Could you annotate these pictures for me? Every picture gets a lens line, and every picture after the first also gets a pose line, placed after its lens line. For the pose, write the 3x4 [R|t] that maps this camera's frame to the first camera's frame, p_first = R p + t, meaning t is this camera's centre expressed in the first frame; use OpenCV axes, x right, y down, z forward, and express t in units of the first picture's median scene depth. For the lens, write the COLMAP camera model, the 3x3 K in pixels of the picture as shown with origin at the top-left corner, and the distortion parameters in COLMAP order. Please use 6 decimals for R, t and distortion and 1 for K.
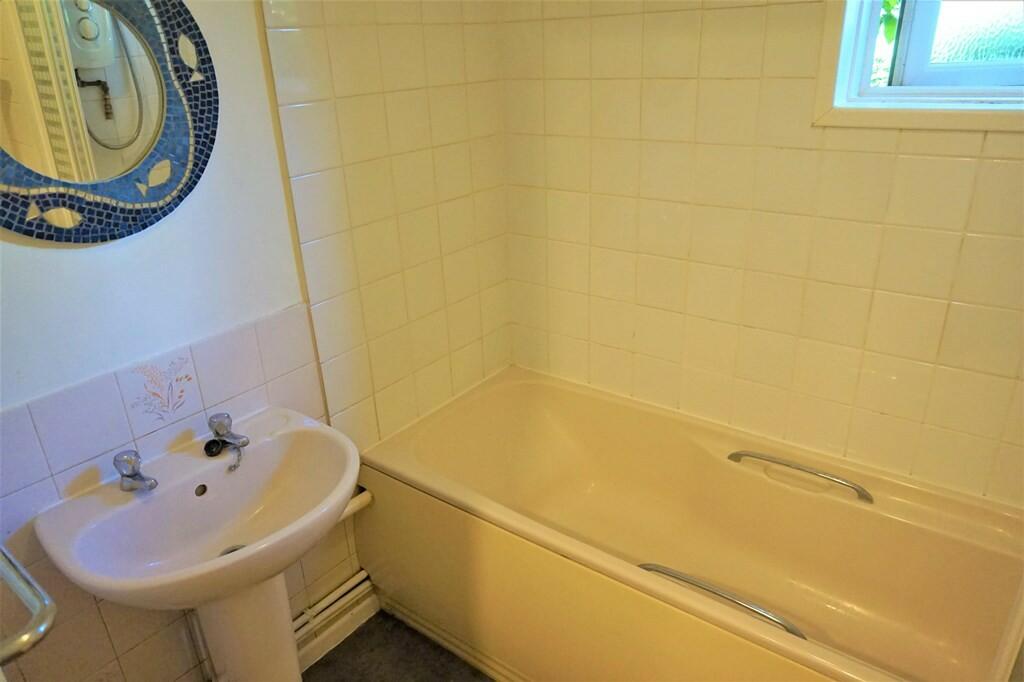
lens RADIAL K [[704.4, 0, 512.0], [0, 704.4, 341.0], [0, 0, 1]] dist [-0.003042, -0.001666]
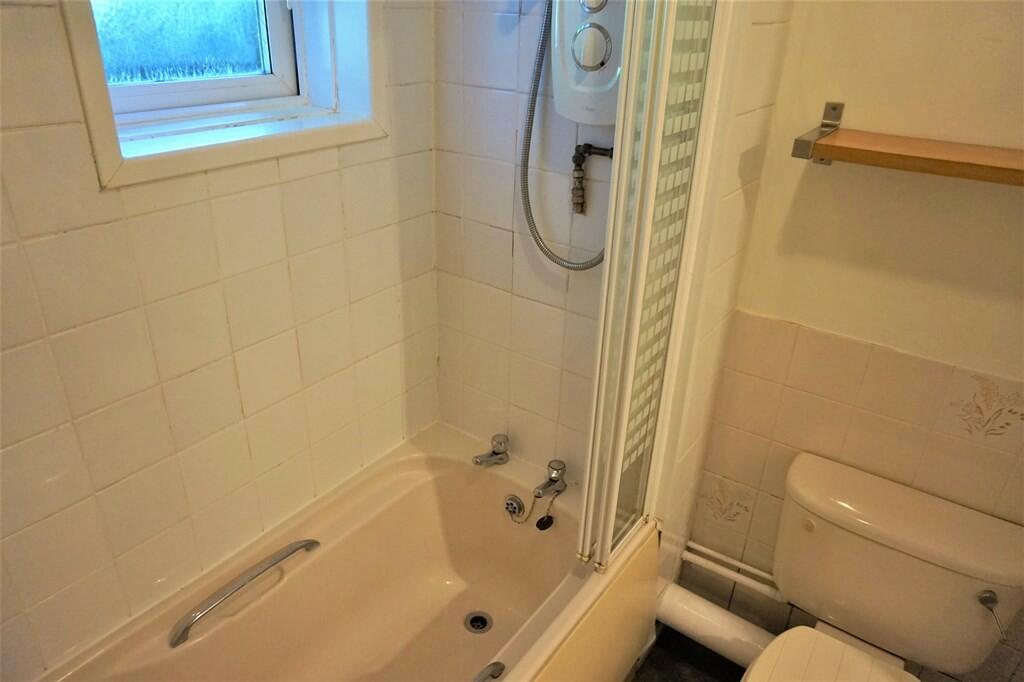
lens RADIAL K [[704.4, 0, 512.0], [0, 704.4, 341.0], [0, 0, 1]] dist [-0.003042, -0.001666]
pose [[-0.037752, -0.404420, 0.913794, -0.284670], [0.365370, 0.845543, 0.389309, -0.305244], [-0.930096, 0.348570, 0.115842, 0.601682]]
